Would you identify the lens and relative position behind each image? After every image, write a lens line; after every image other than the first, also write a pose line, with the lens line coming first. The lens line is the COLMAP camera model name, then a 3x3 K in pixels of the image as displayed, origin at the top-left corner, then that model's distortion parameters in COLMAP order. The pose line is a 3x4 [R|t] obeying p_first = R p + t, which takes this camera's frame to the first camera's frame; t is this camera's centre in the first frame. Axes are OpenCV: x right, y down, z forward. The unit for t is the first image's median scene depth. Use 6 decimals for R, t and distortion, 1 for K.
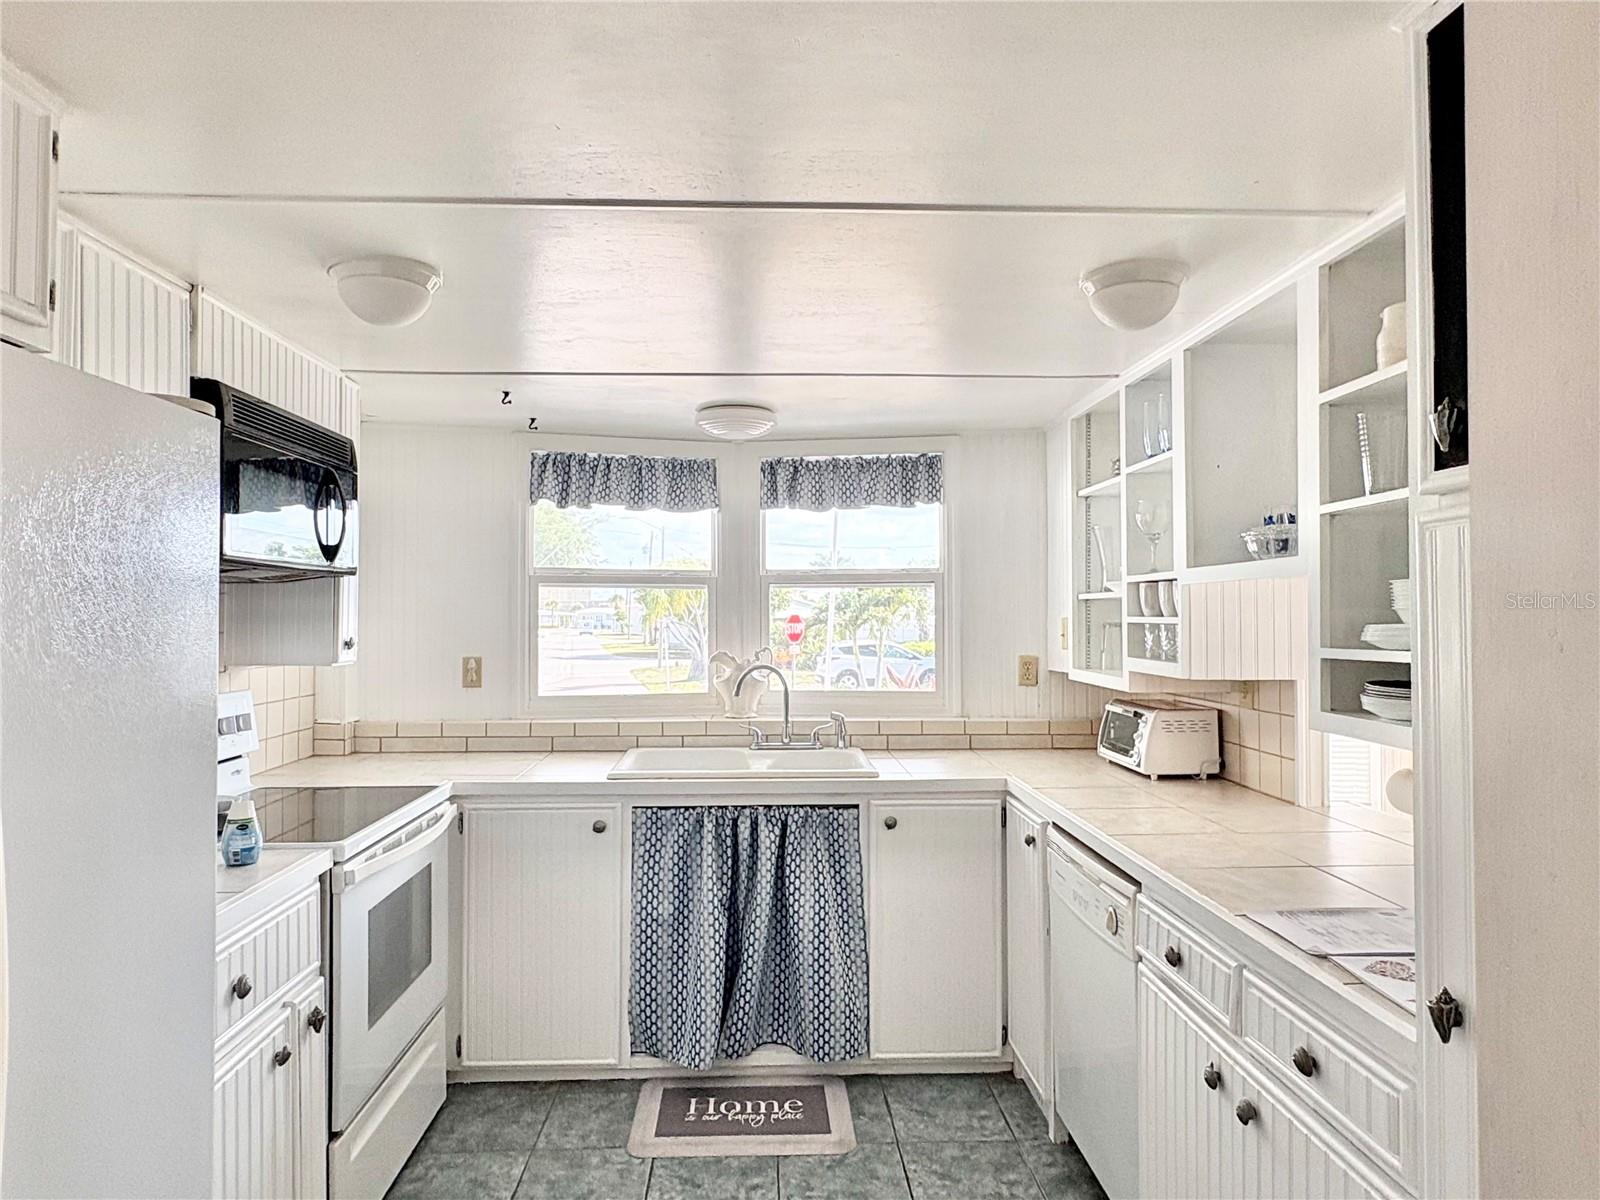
lens RADIAL K [[996.1, 0, 800.0], [0, 996.1, 600.0], [0, 0, 1]] dist [-0.002800, -0.001409]
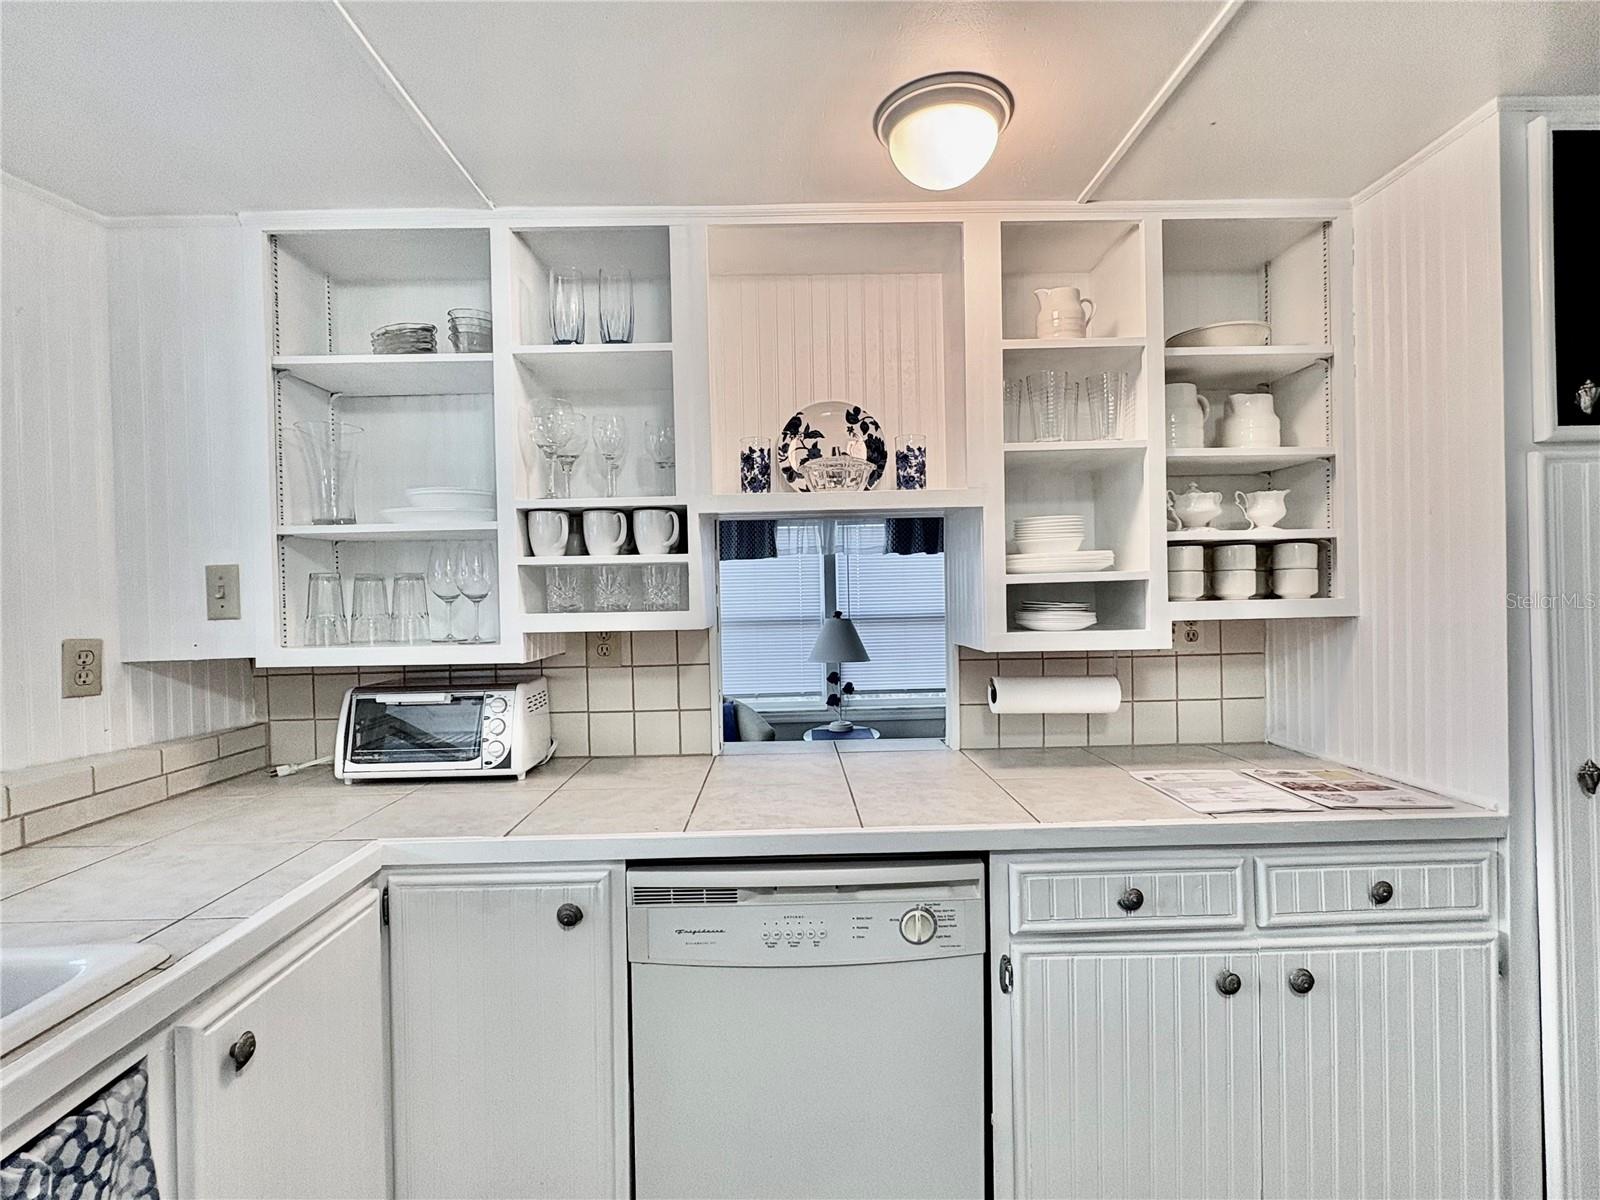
lens RADIAL K [[766.2, 0, 800.0], [0, 766.2, 600.0], [0, 0, 1]] dist [0.003504, 0.000599]
pose [[0.034418, -0.006170, 0.999388, -0.233033], [0.006513, 0.999961, 0.005949, 0.050750], [-0.999386, 0.006304, 0.034457, 0.870917]]
